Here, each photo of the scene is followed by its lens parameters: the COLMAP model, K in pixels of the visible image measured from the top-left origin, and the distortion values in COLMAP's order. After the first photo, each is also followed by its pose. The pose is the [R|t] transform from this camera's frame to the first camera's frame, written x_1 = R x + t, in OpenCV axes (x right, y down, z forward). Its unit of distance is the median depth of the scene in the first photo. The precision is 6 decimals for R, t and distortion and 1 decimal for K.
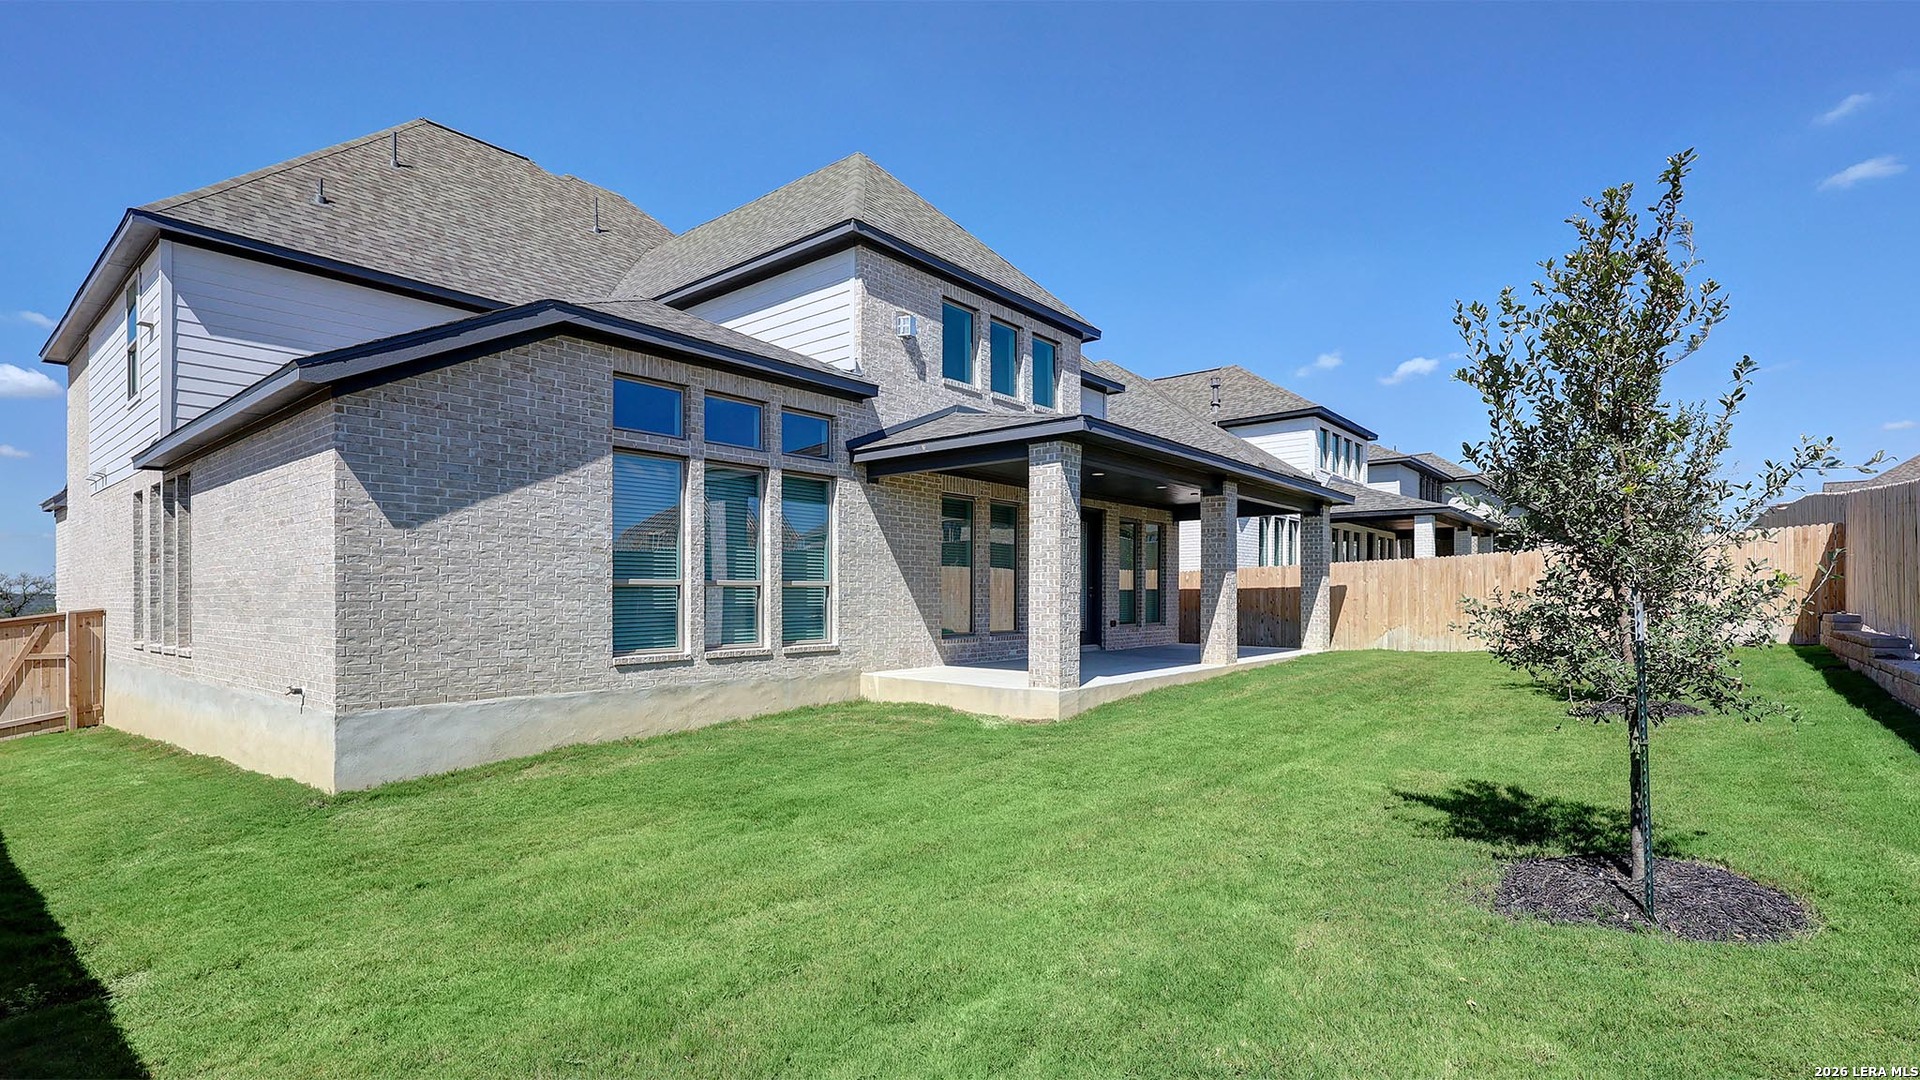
lens RADIAL K [[880.1, 0, 960.0], [0, 880.1, 540.0], [0, 0, 1]] dist [-0.002233, -0.000457]
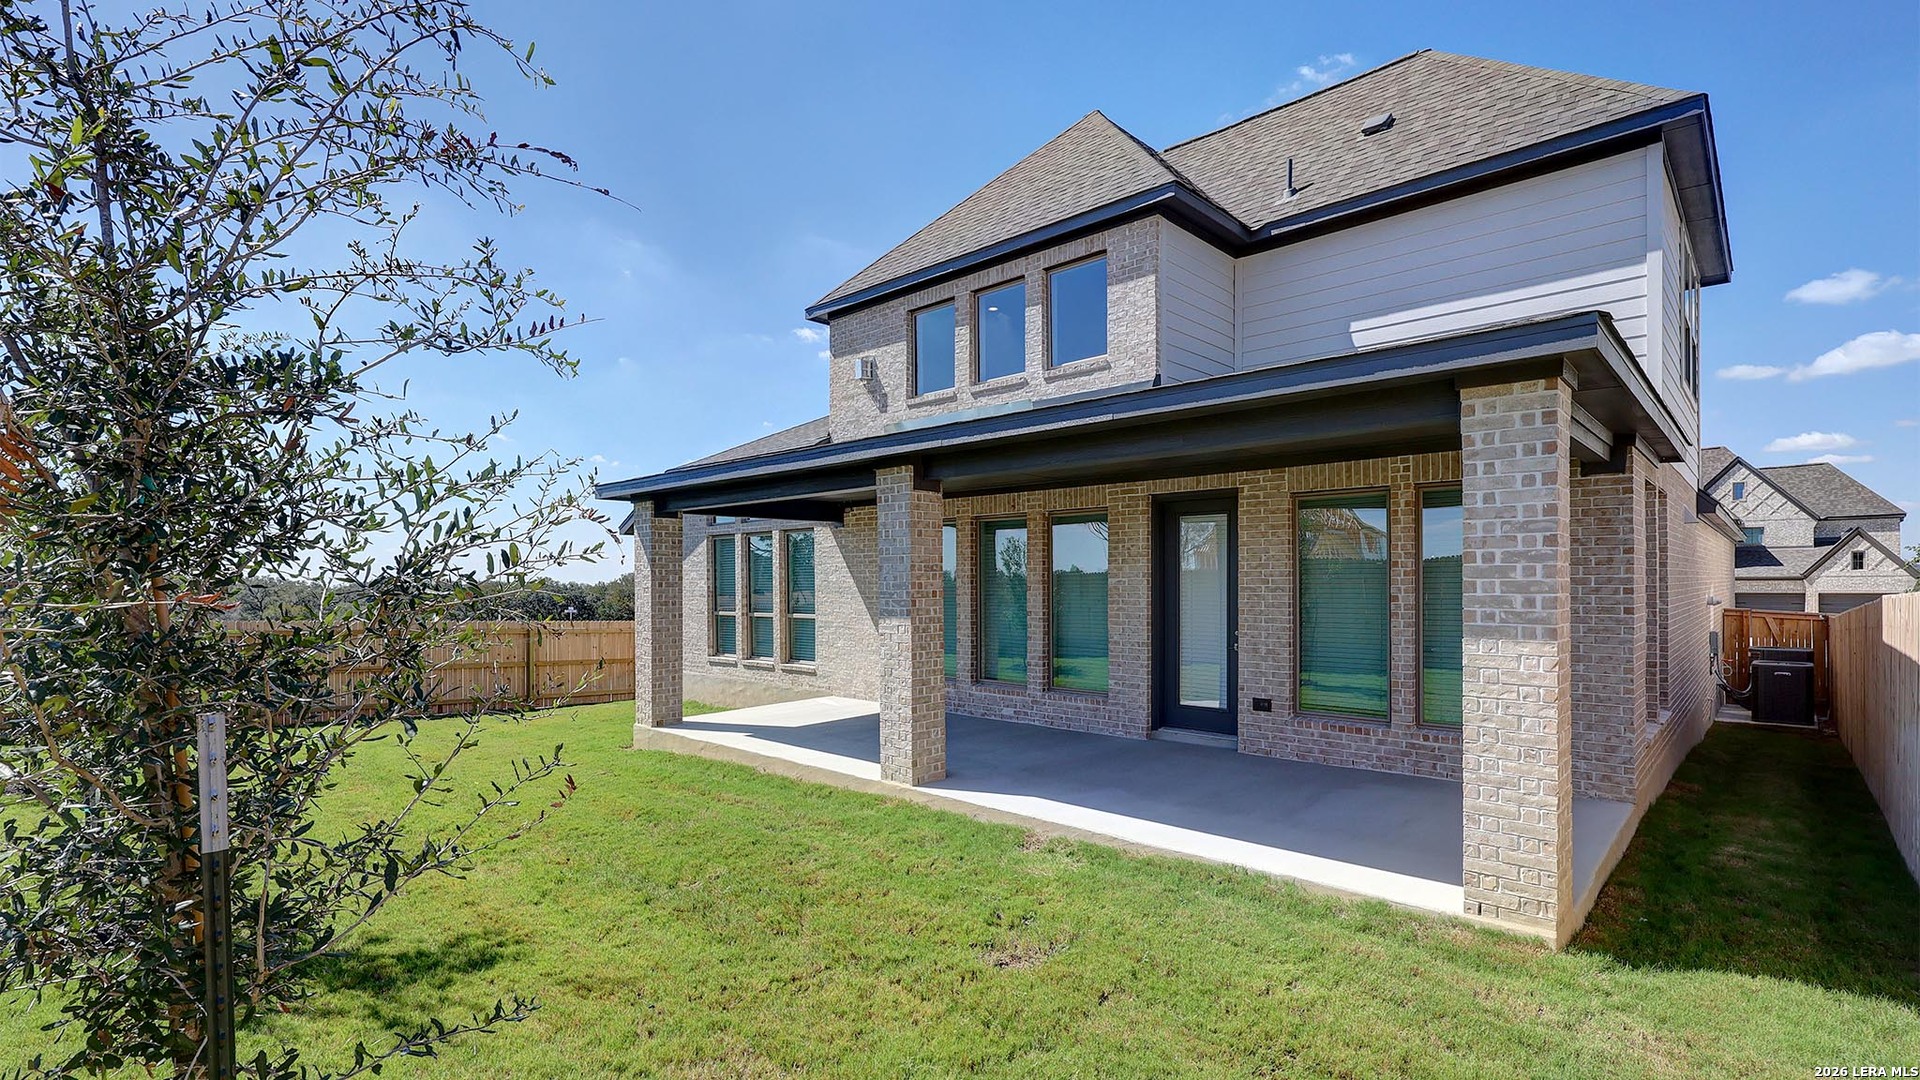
lens RADIAL K [[880.1, 0, 960.0], [0, 880.1, 540.0], [0, 0, 1]] dist [-0.002233, -0.000457]
pose [[-0.061454, -0.034958, -0.997498, 0.990775], [0.074700, 0.996423, -0.039523, 0.006597], [0.995311, -0.076942, -0.058622, 1.200670]]
